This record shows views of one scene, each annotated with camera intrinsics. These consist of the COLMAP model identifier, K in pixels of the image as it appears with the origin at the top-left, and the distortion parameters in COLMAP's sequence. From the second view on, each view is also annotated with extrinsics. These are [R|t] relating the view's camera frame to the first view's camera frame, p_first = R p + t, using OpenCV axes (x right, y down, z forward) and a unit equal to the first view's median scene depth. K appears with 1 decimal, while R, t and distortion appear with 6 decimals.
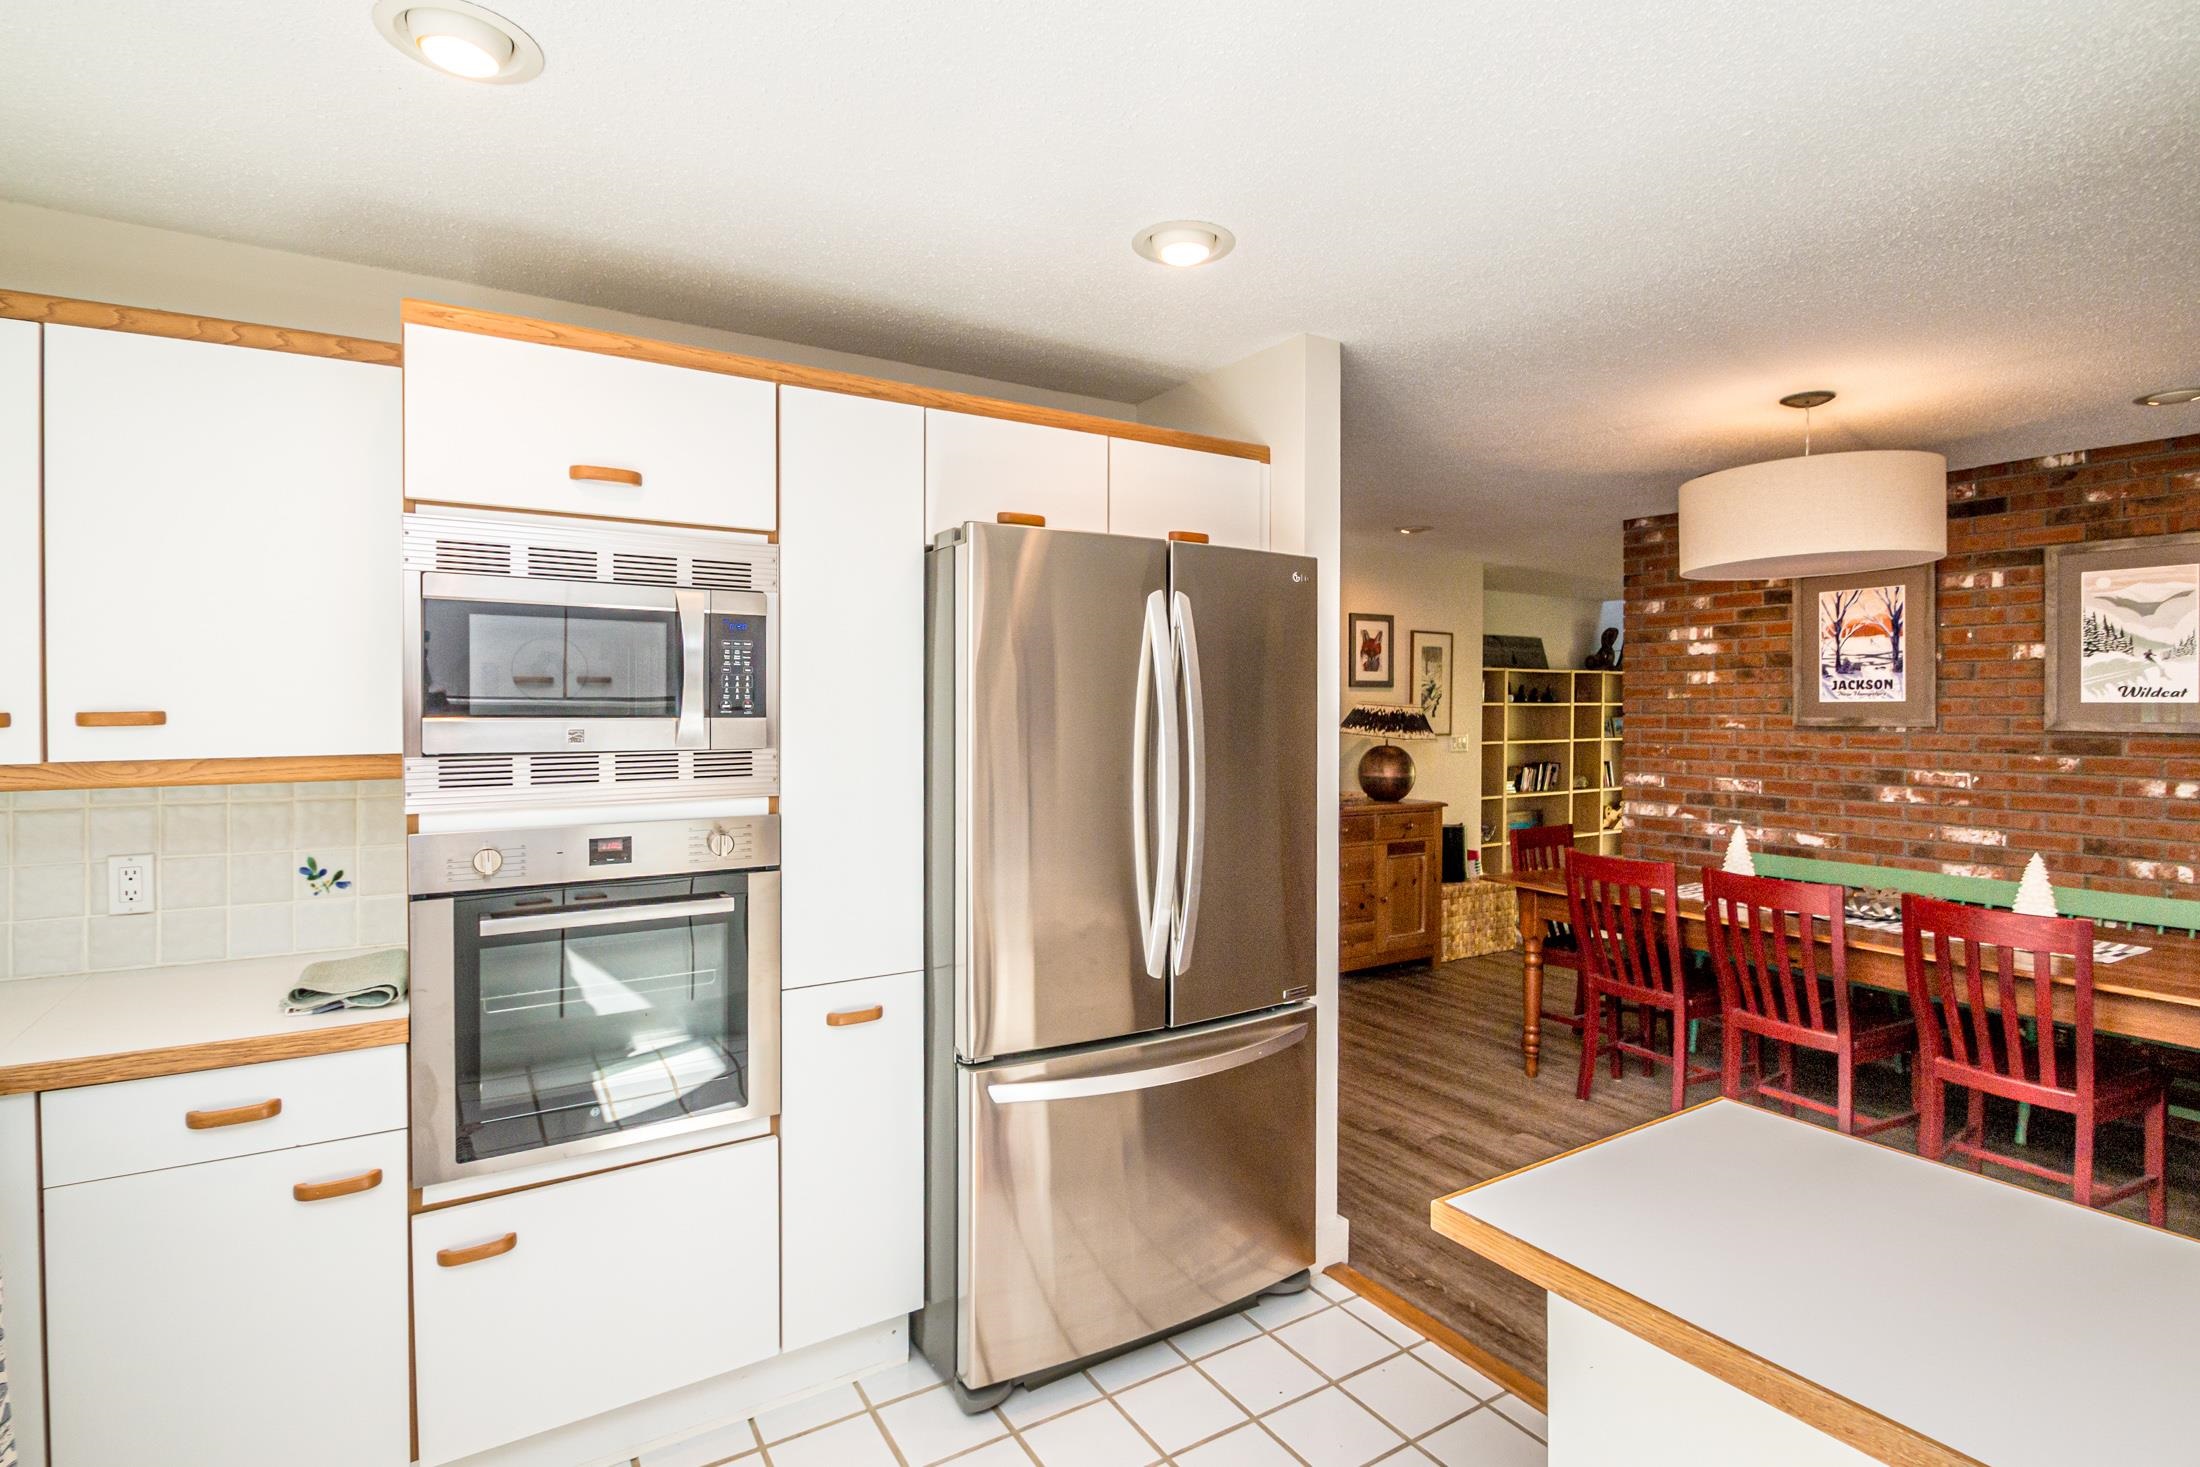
lens RADIAL K [[1047.9, 0, 1105.7], [0, 1047.9, 723.9], [0, 0, 1]] dist [0.000153, -0.014076]
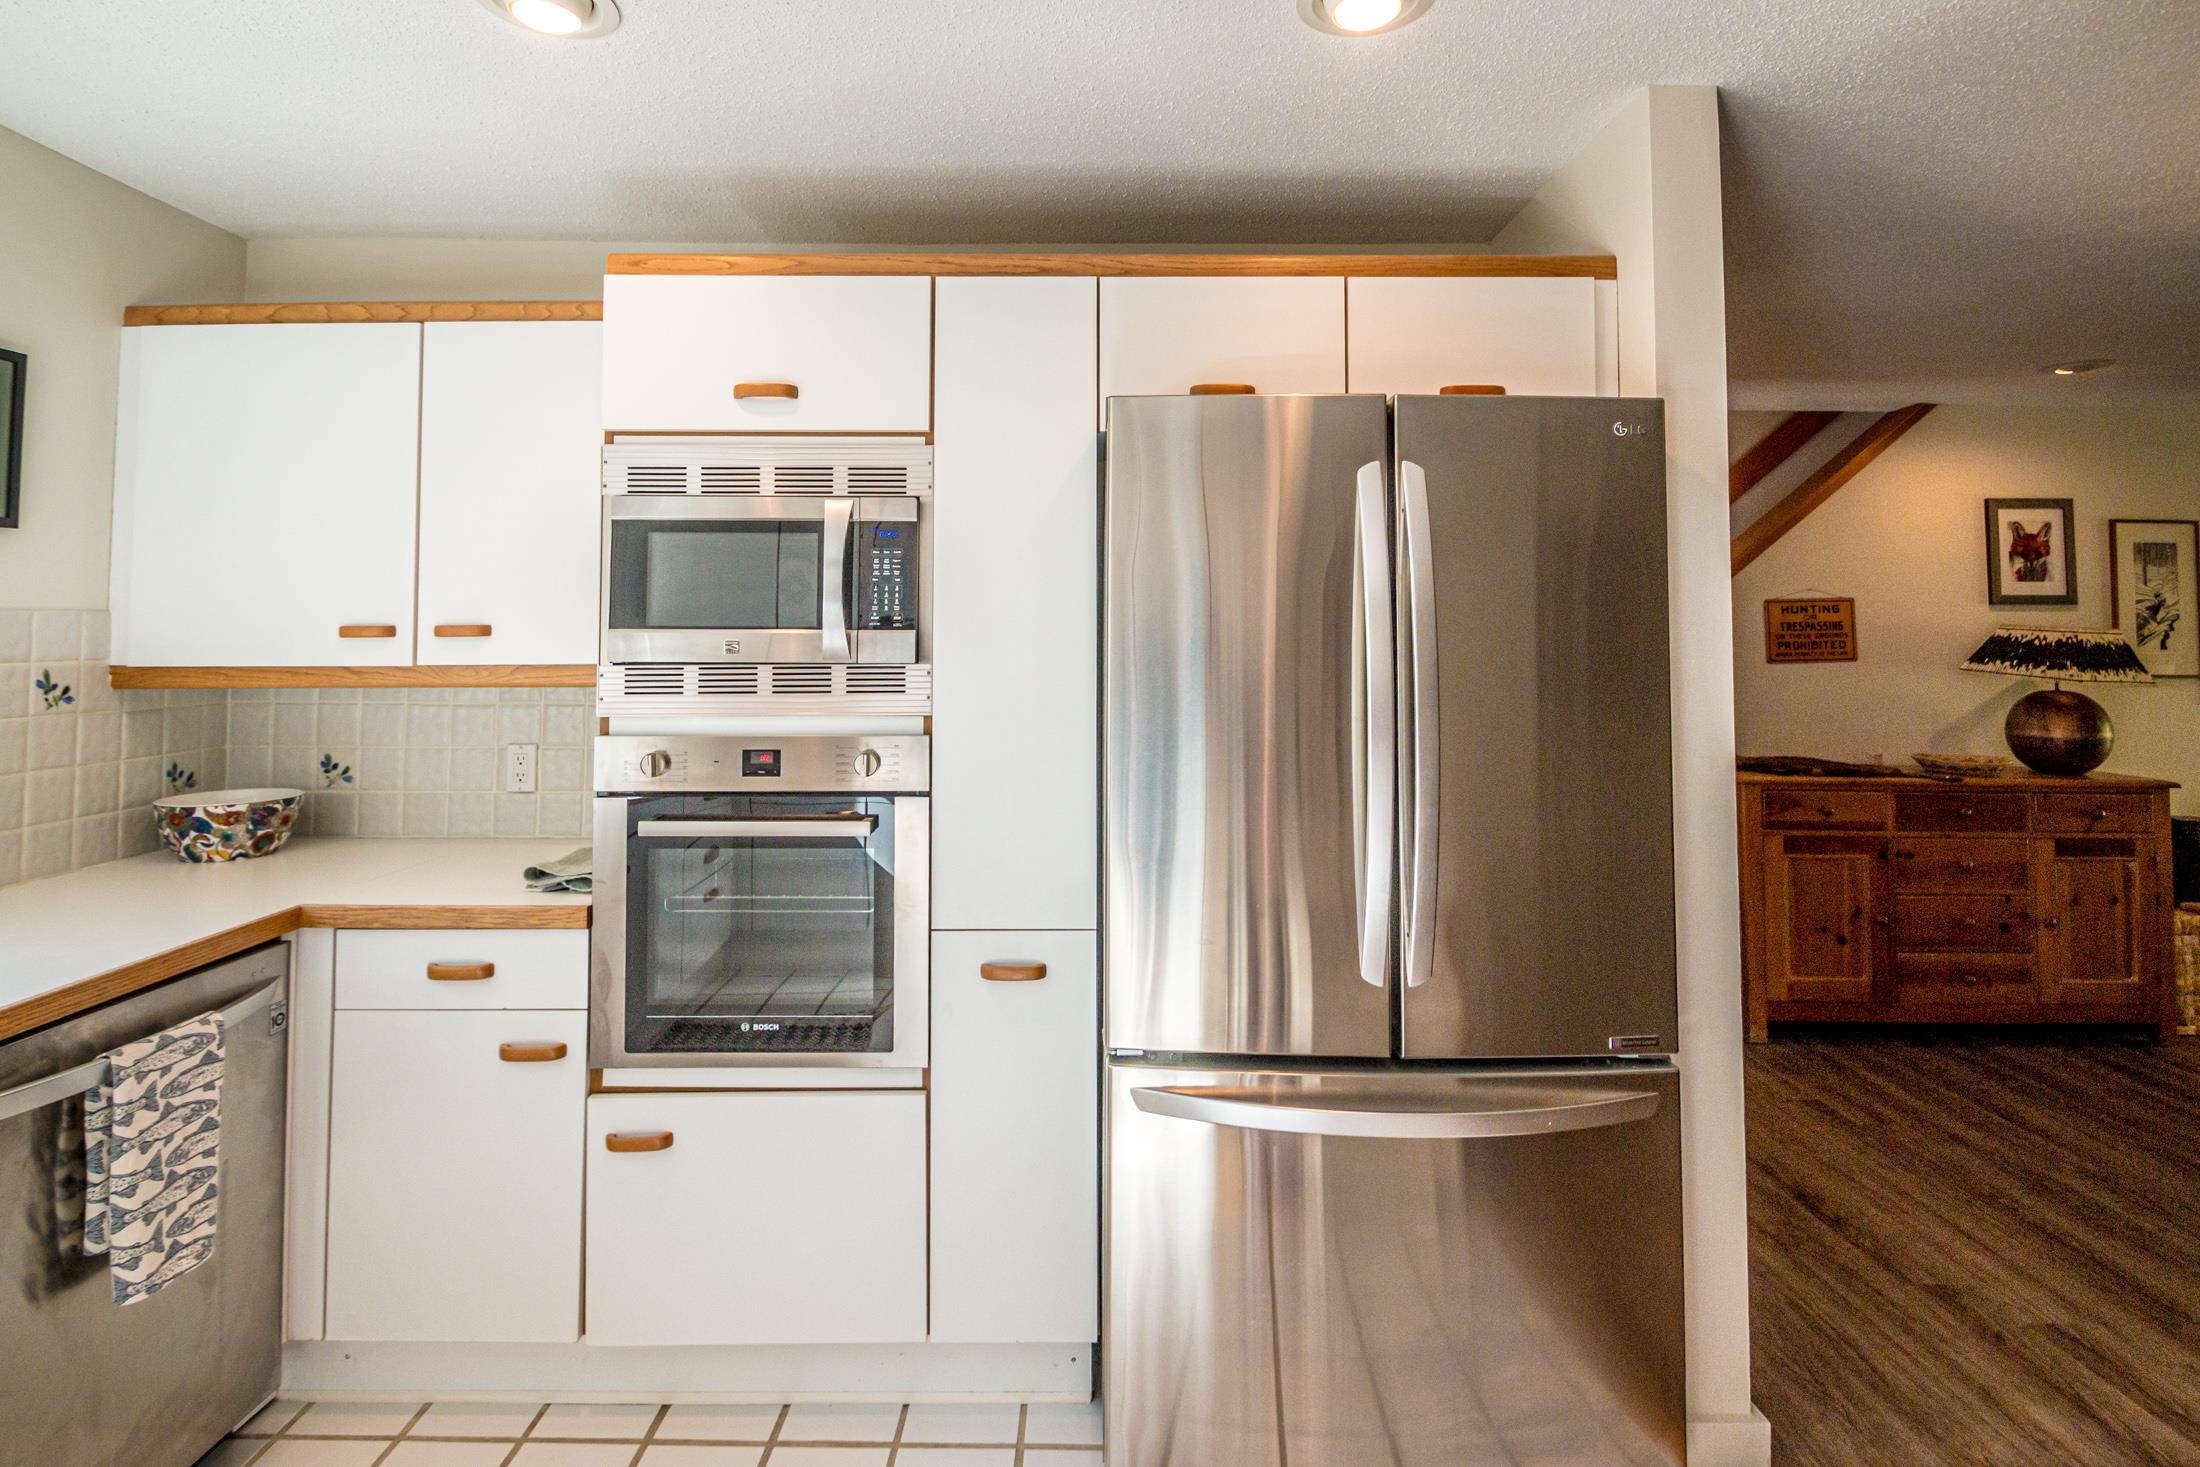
lens RADIAL K [[1073.8, 0, 1098.8], [0, 1073.8, 597.6], [0, 0, 1]] dist [-0.011328, -0.000418]
pose [[0.847731, -0.021986, -0.529970, 0.184627], [-0.009931, 0.998308, -0.057300, 0.010366], [0.530333, 0.053838, 0.846078, 0.160389]]
